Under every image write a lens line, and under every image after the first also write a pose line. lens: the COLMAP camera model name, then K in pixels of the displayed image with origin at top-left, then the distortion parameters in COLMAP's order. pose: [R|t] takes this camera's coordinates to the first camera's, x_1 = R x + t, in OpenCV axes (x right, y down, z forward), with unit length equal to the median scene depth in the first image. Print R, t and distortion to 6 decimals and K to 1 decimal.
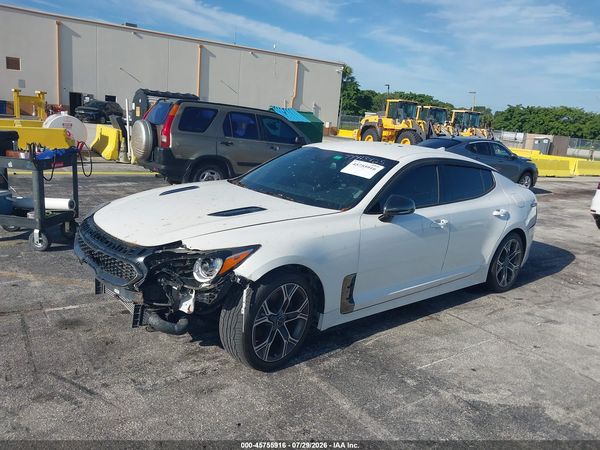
lens RADIAL K [[474.1, 0, 317.9], [0, 474.1, 225.5], [0, 0, 1]] dist [0.006544, -0.005684]
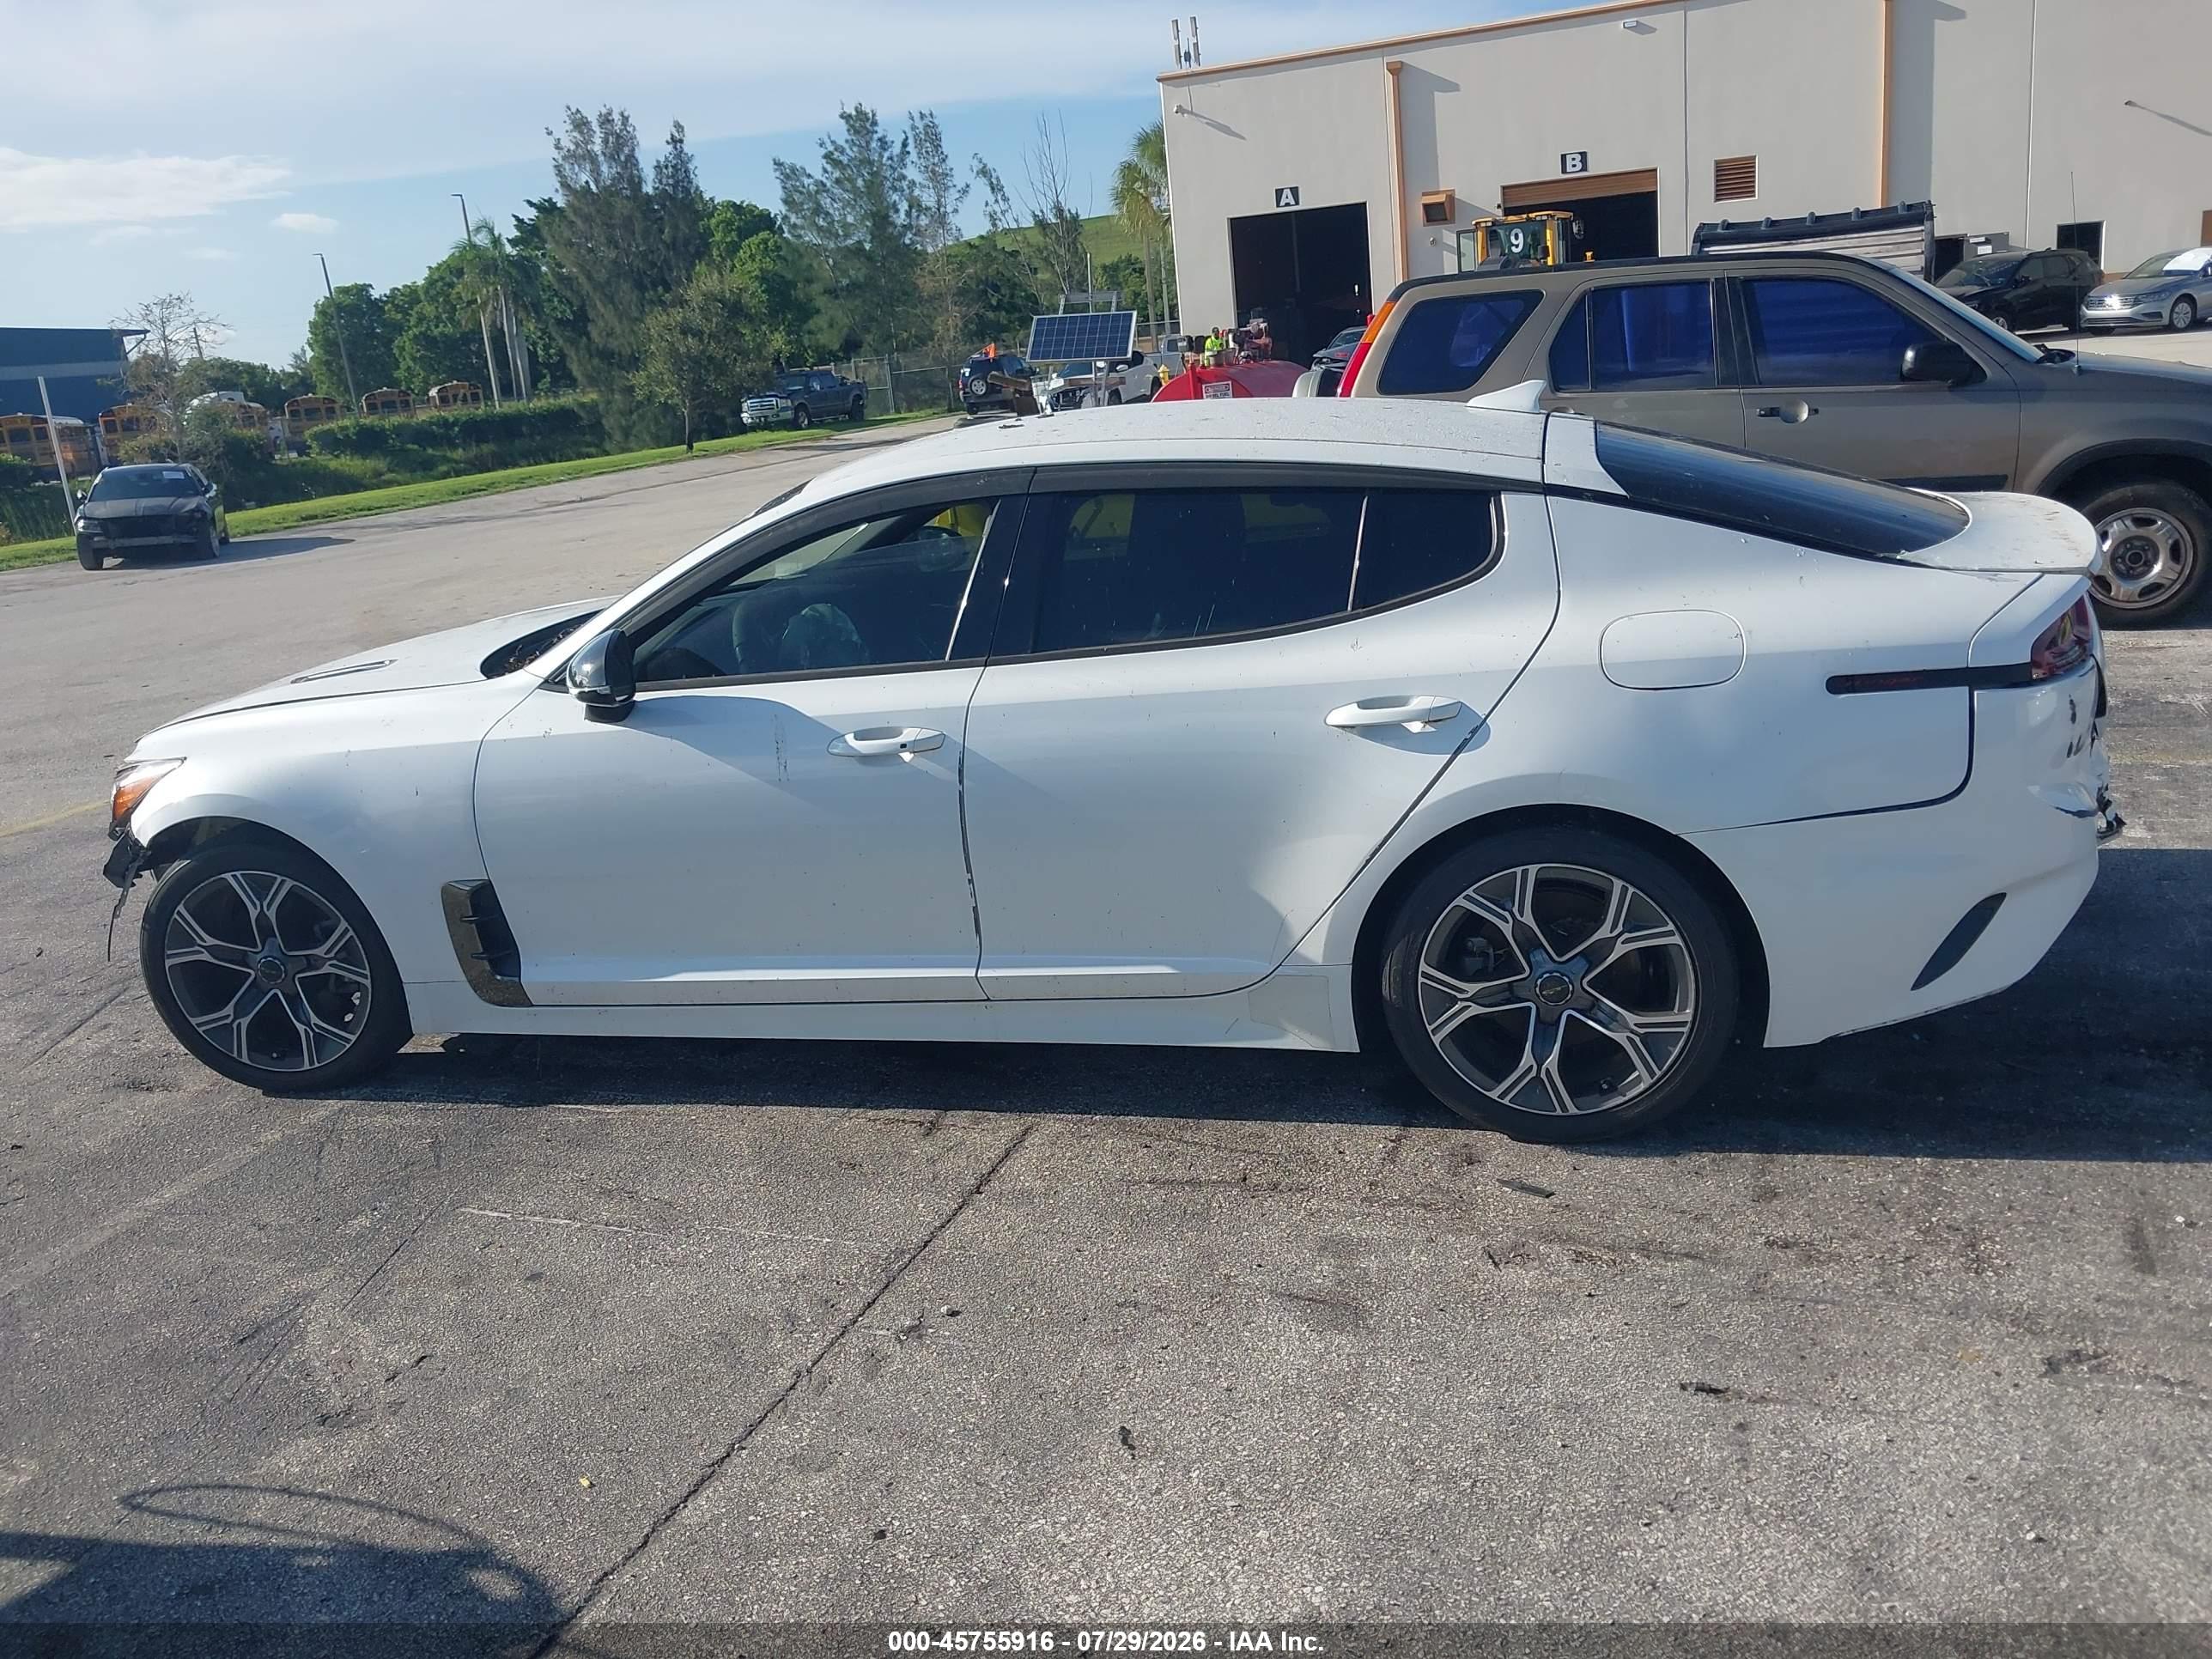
lens RADIAL K [[1770.9, 0, 1106.0], [0, 1770.9, 829.5], [0, 0, 1]] dist [-0.006431, 0.003450]
pose [[0.532333, 0.088837, -0.841861, 1.068723], [-0.042457, 0.996029, 0.078259, -0.034683], [0.845470, -0.005917, 0.533991, 0.593576]]
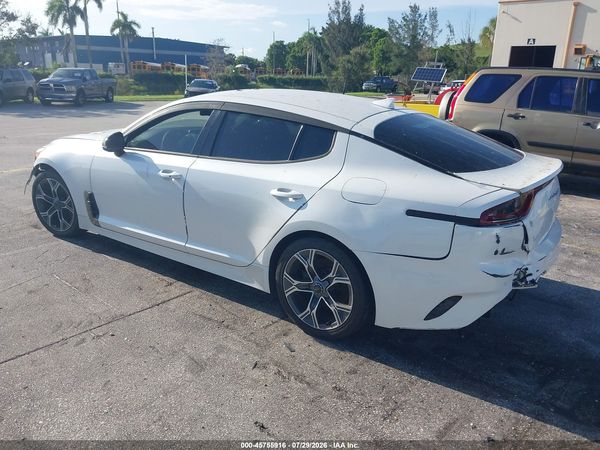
lens RADIAL K [[478.7, 0, 300.0], [0, 478.7, 225.0], [0, 0, 1]] dist [-0.006836, 0.000470]
pose [[0.226676, 0.211447, -0.950741, 1.136300], [-0.211822, 0.963487, 0.163779, -0.106756], [0.950657, 0.164263, 0.263189, 0.987565]]
